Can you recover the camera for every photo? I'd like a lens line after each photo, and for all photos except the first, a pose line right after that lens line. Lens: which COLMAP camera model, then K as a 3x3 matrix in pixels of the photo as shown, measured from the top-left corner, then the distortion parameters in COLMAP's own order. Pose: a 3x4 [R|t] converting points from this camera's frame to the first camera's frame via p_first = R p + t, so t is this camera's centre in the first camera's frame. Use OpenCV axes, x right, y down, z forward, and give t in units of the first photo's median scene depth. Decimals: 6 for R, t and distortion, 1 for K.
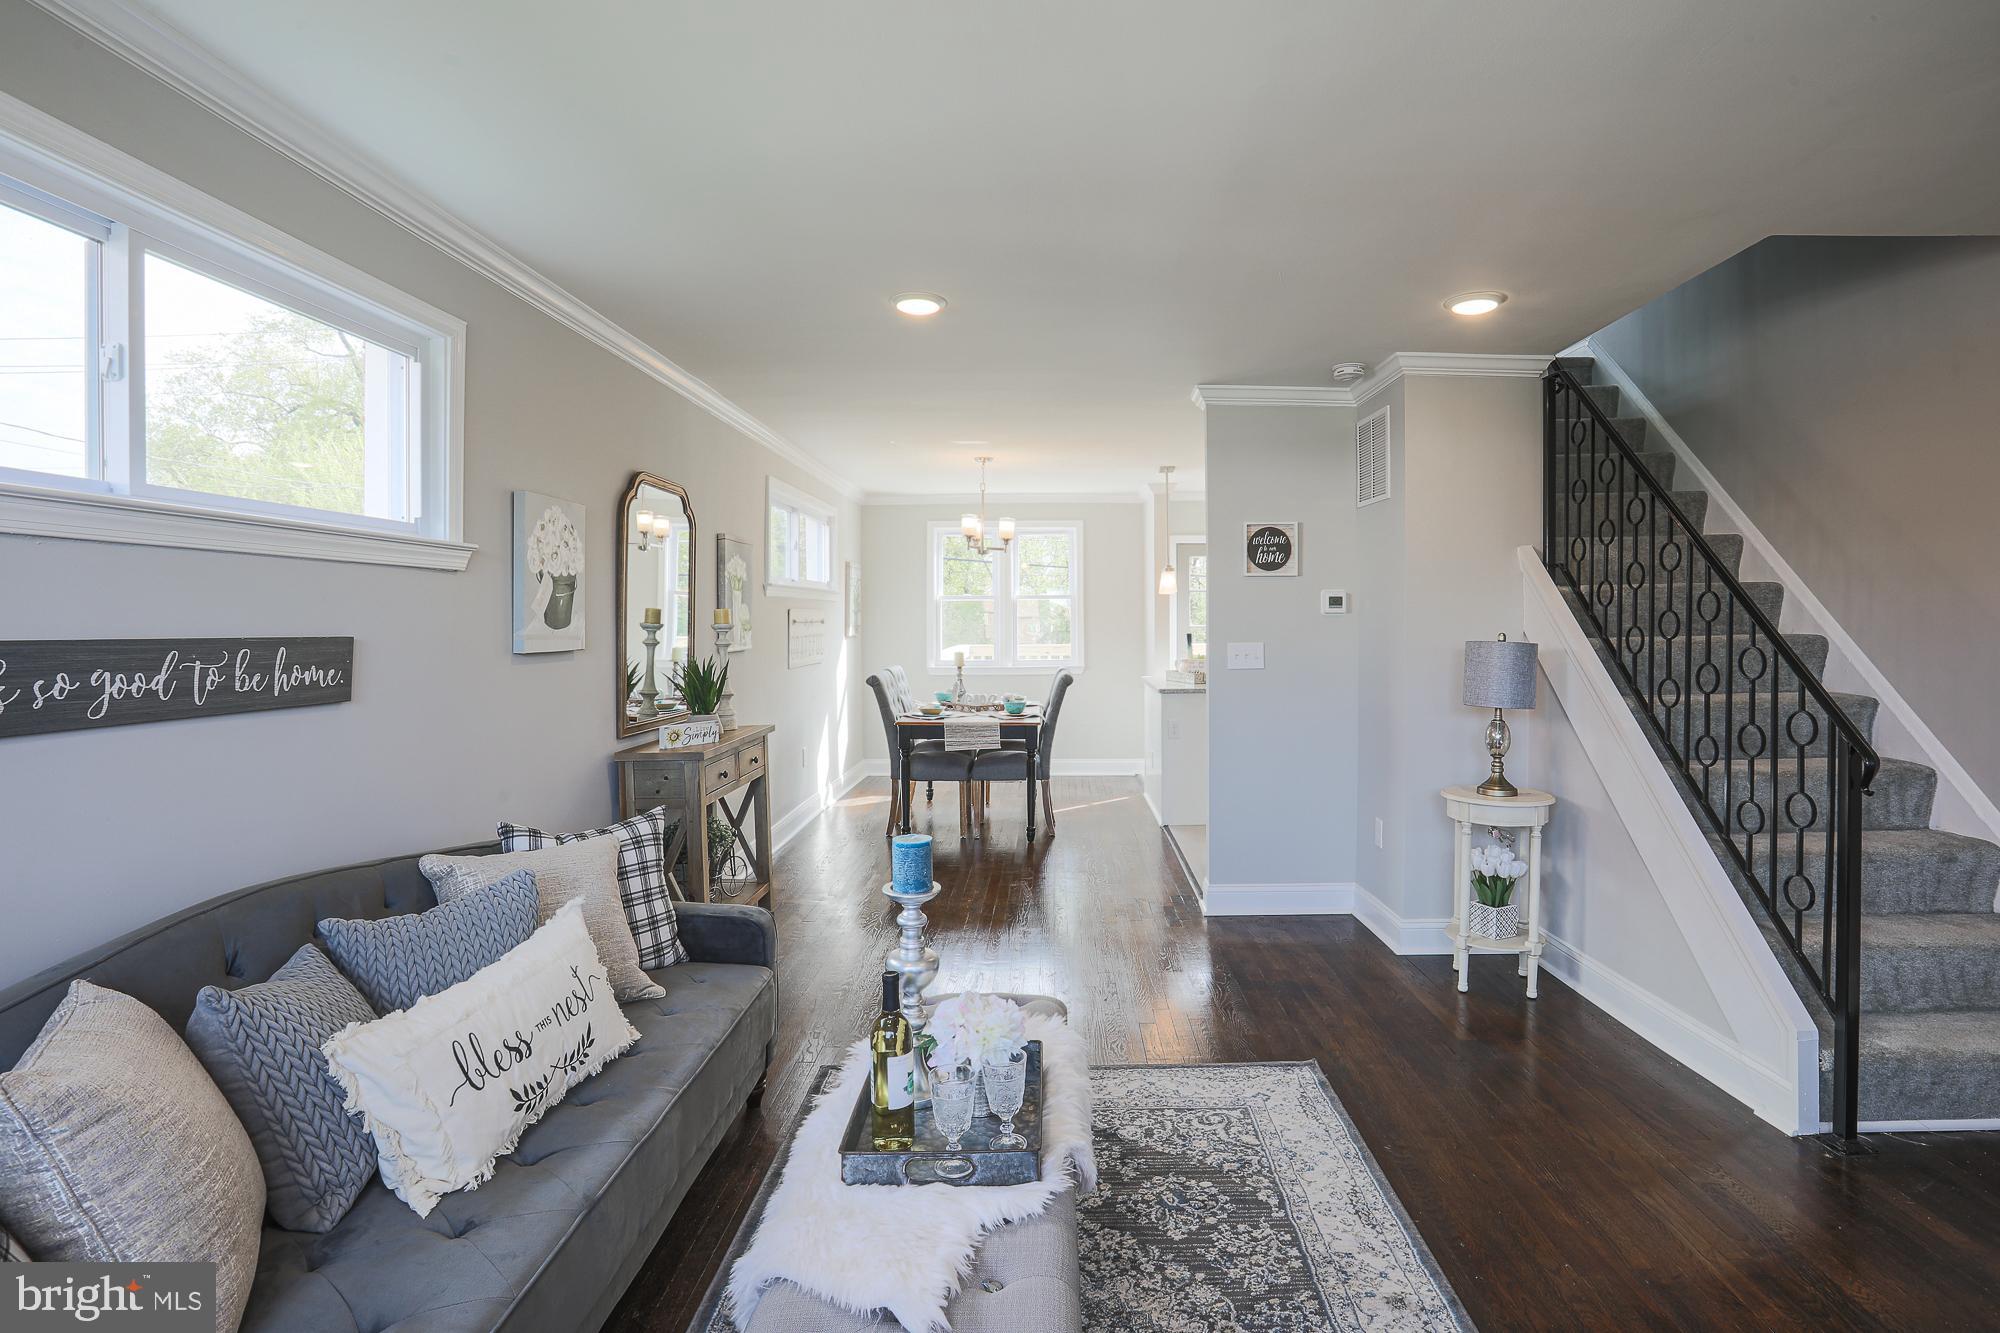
lens RADIAL K [[982.0, 0, 1048.8], [0, 982.0, 633.7], [0, 0, 1]] dist [-0.054521, 0.019147]
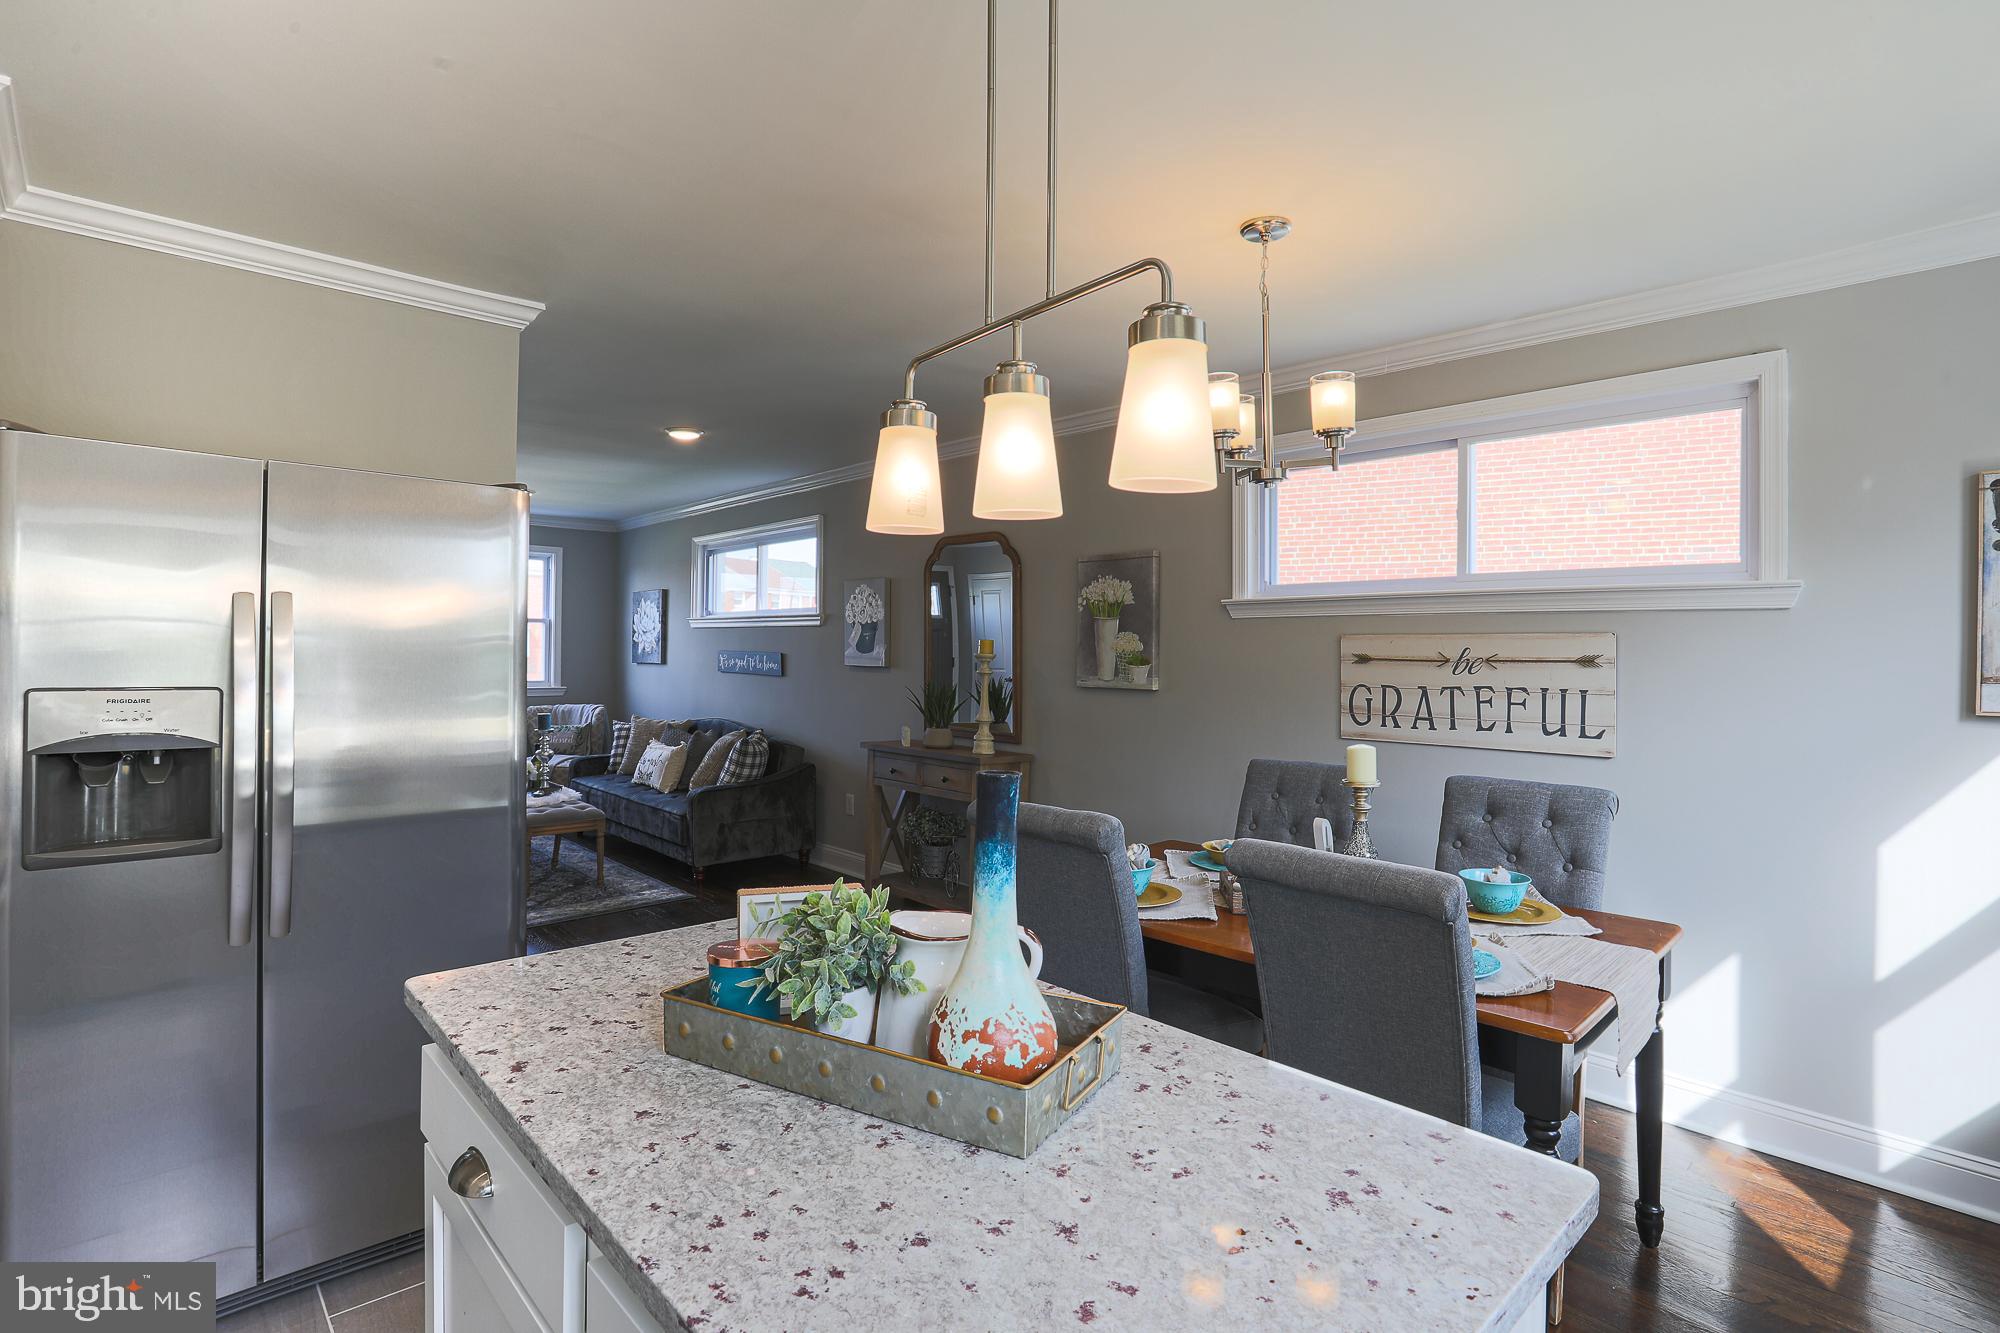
lens RADIAL K [[975.1, 0, 1018.3], [0, 975.1, 651.1], [0, 0, 1]] dist [-0.064935, 0.021788]
pose [[-0.716367, -0.001805, -0.697722, 0.509754], [-0.017431, 0.999731, 0.015311, -0.039195], [0.697506, 0.023131, -0.716205, 2.355595]]
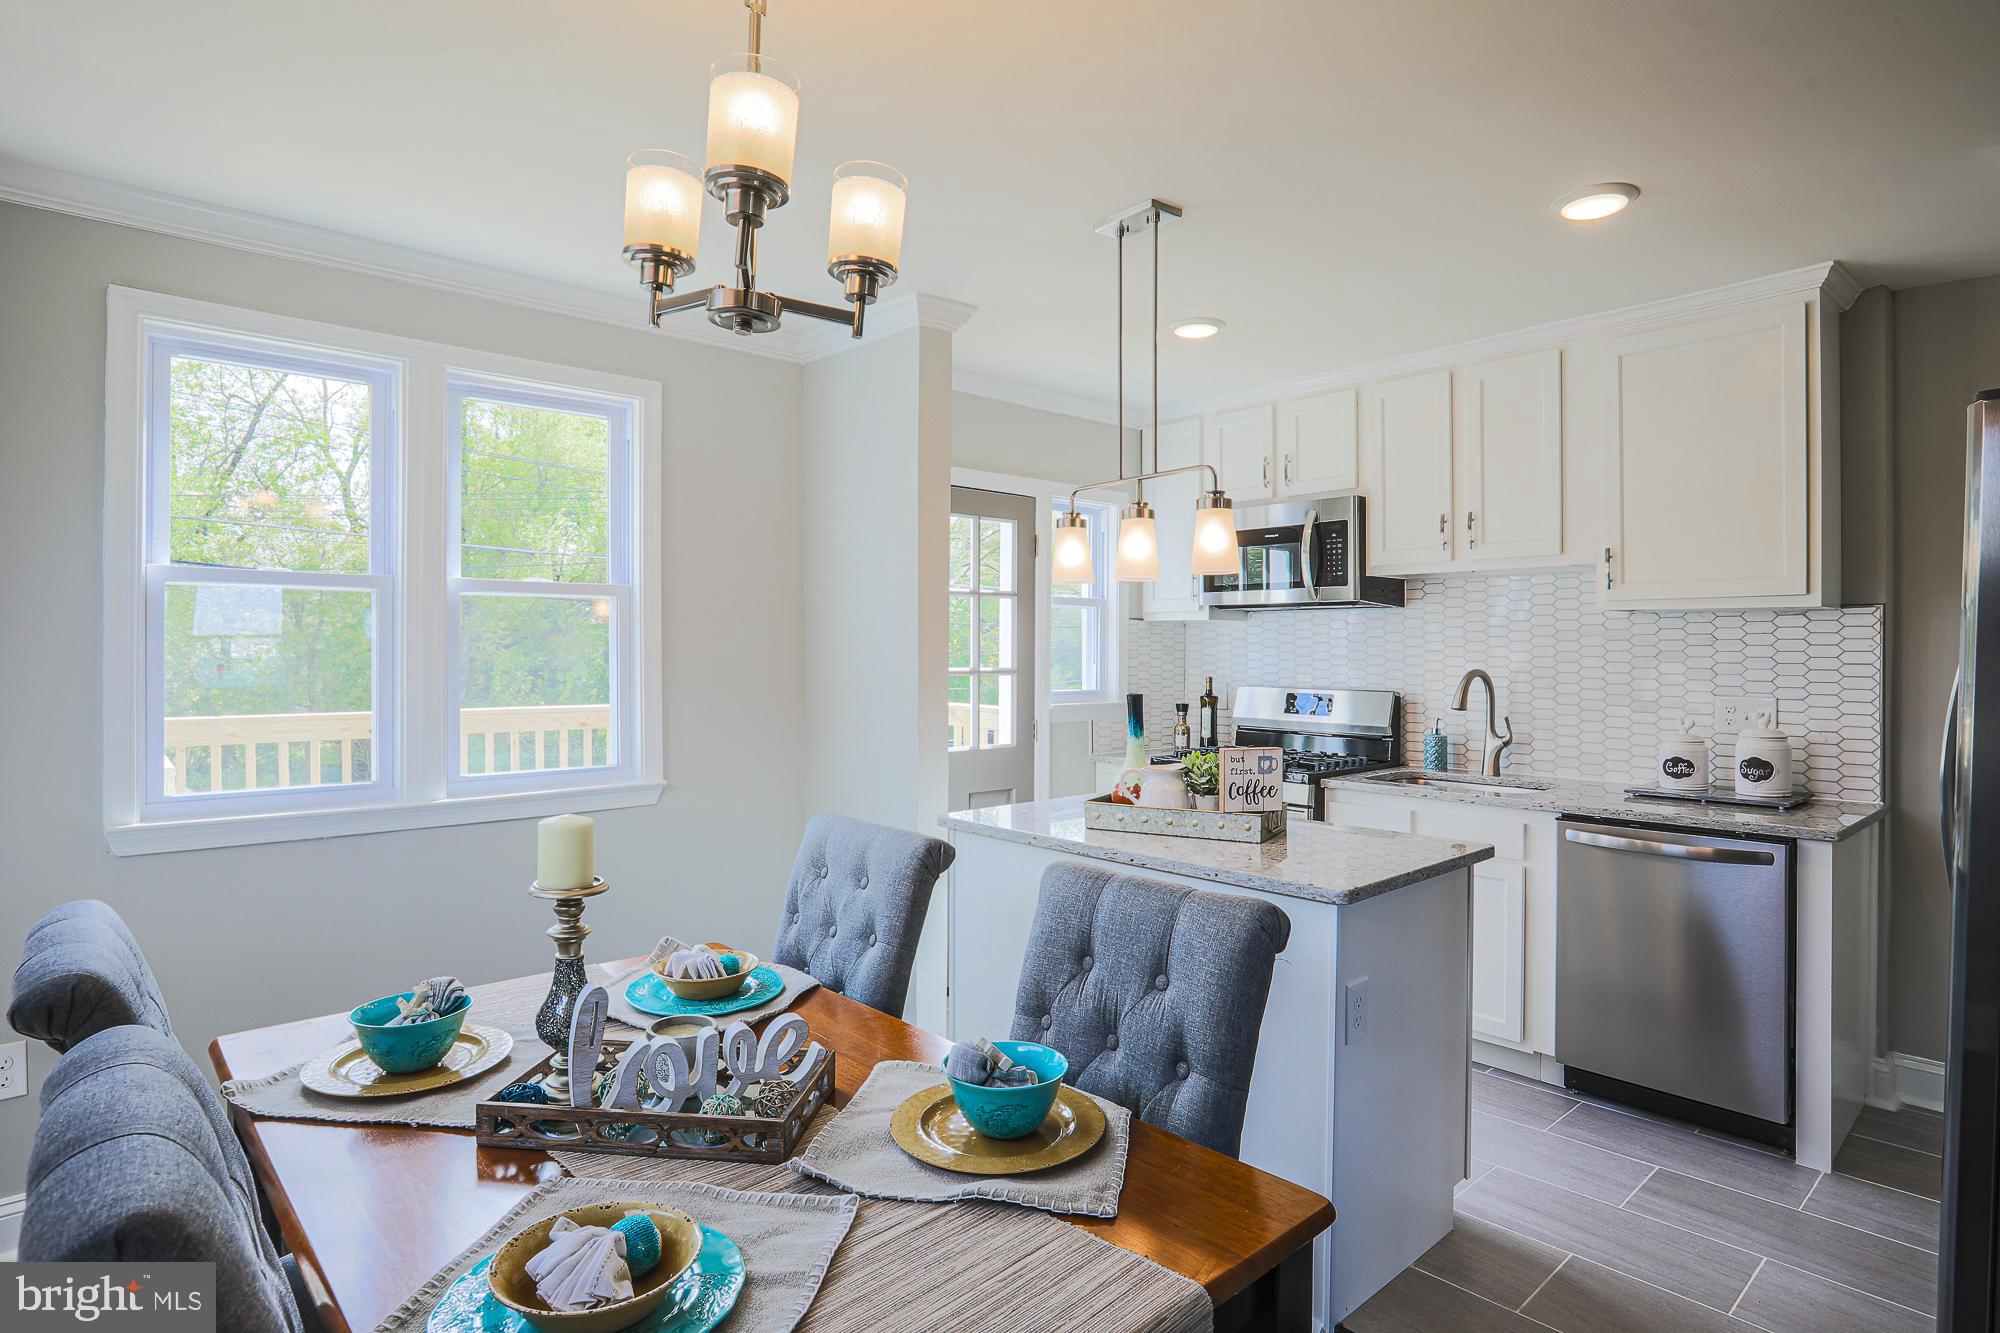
lens RADIAL K [[1053.5, 0, 997.9], [0, 1053.5, 653.3], [0, 0, 1]] dist [-0.036112, 0.000012]
pose [[0.739939, 0.005831, 0.672649, -0.332666], [0.005349, 0.999880, -0.014553, -0.020406], [-0.672653, 0.014366, 0.739819, 1.572775]]
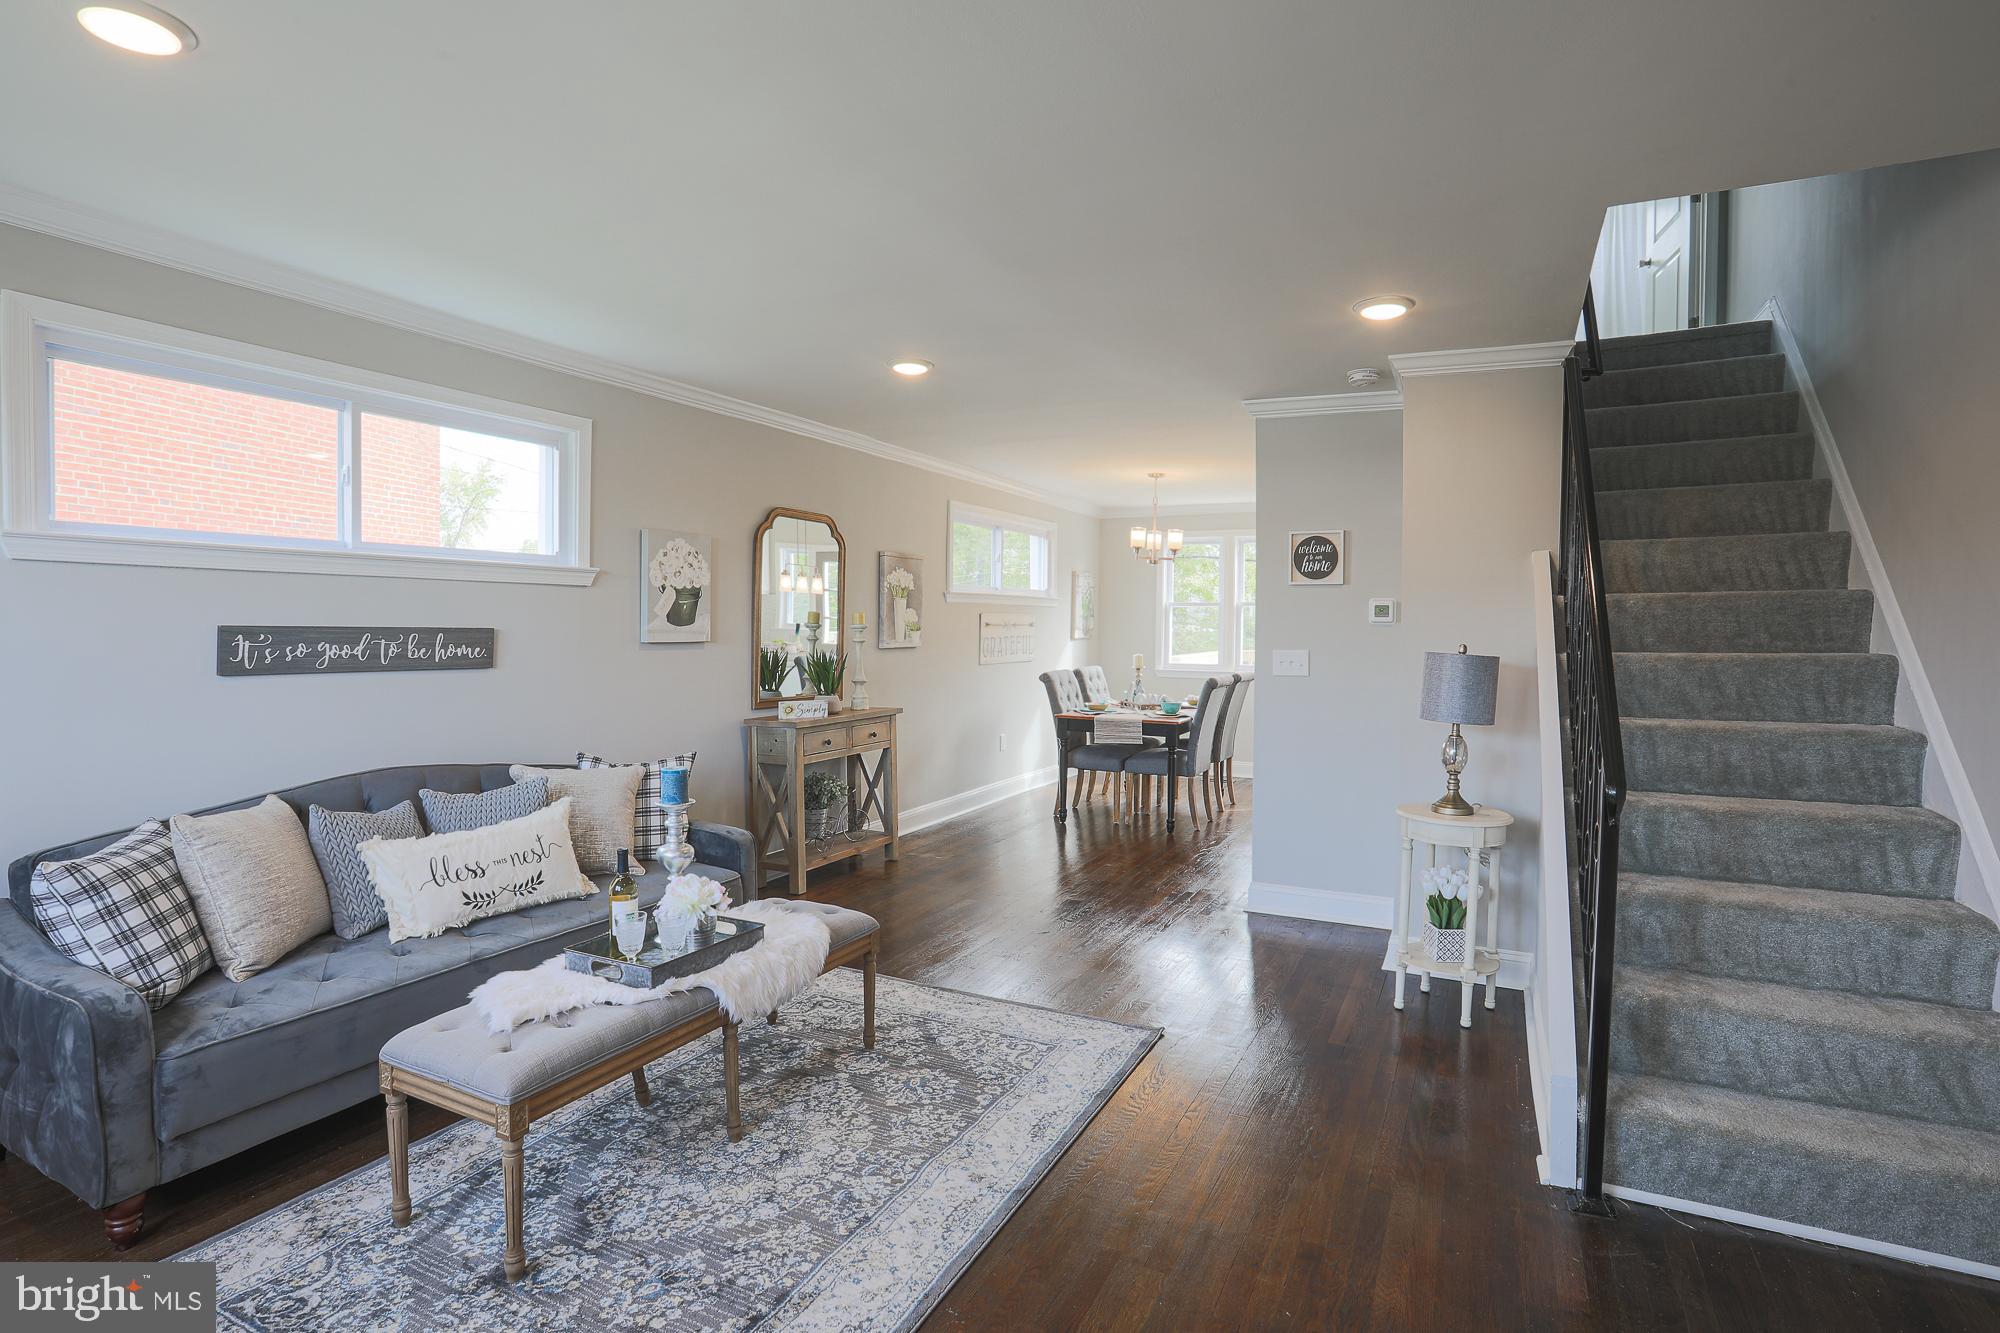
lens RADIAL K [[975.1, 0, 1018.3], [0, 975.1, 651.1], [0, 0, 1]] dist [-0.064935, 0.021788]
pose [[0.897719, 0.025271, -0.439843, 0.528124], [-0.019511, 0.999654, 0.017612, -0.002464], [0.440136, -0.007229, 0.897902, -0.045205]]
